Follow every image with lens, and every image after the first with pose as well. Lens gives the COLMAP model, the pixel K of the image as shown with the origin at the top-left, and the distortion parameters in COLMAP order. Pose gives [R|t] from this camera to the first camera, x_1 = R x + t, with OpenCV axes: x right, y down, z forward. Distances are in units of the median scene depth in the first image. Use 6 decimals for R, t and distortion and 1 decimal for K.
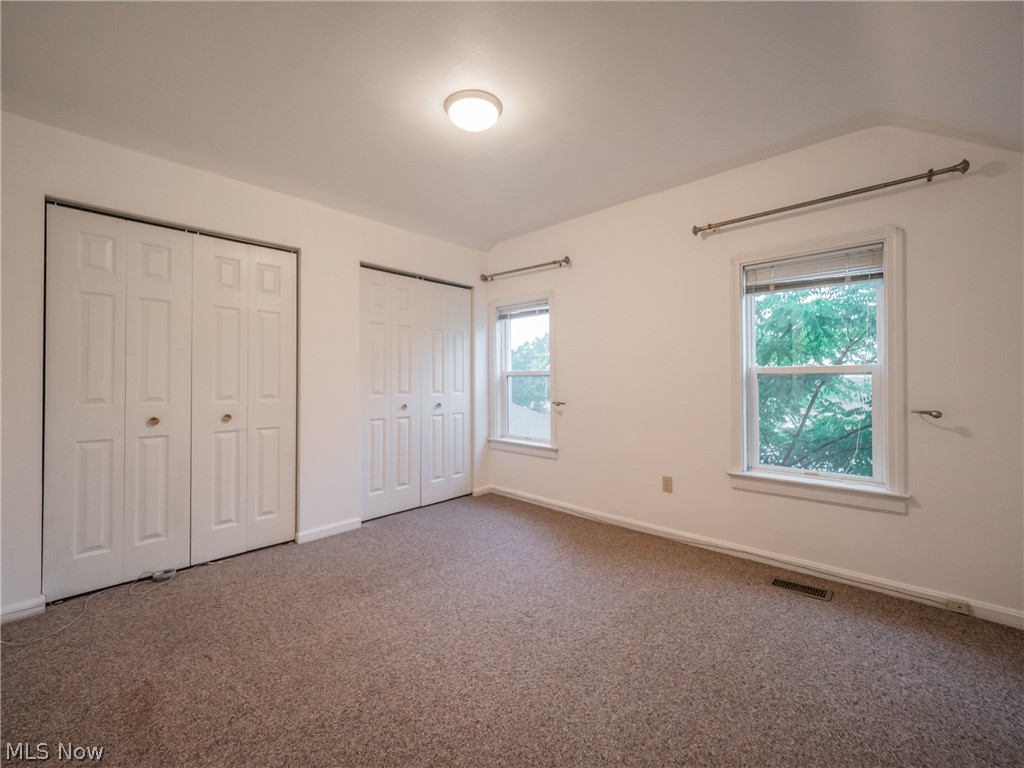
lens RADIAL K [[440.0, 0, 512.0], [0, 440.0, 384.0], [0, 0, 1]] dist [0.011276, -0.000088]
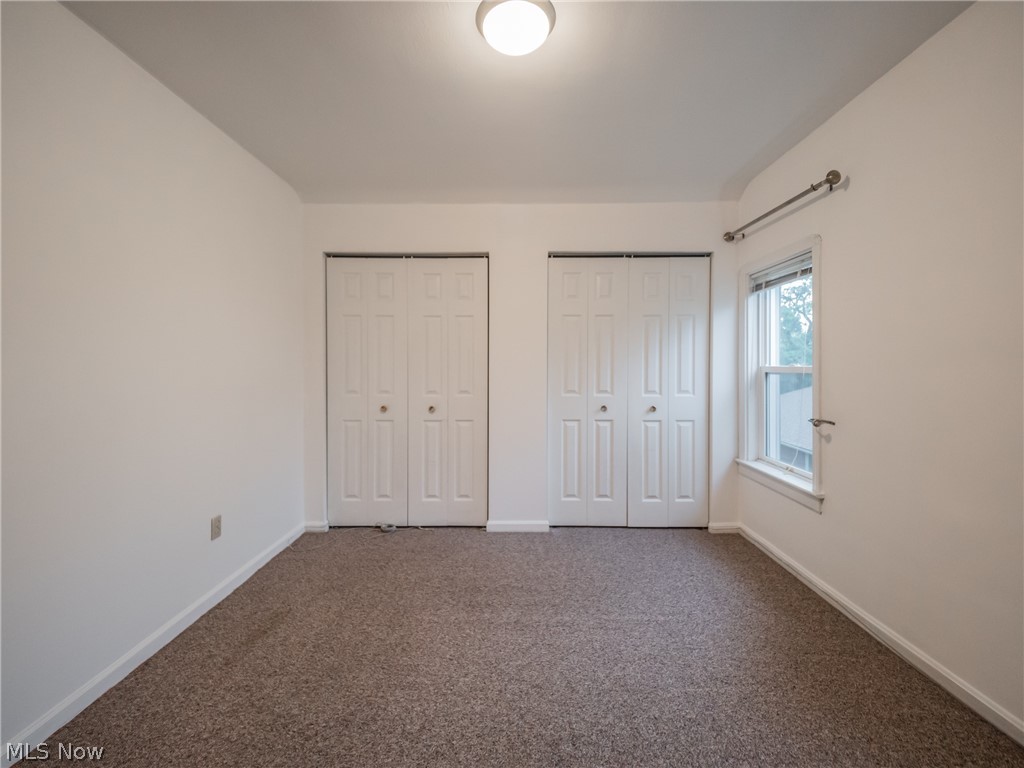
lens RADIAL K [[436.1, 0, 510.3], [0, 436.1, 378.6], [0, 0, 1]] dist [0.040314, -0.016473]
pose [[0.671506, 0.025378, -0.740565, 0.305493], [-0.007333, 0.999592, 0.027605, -0.033594], [0.740963, -0.013107, 0.671418, 0.316068]]
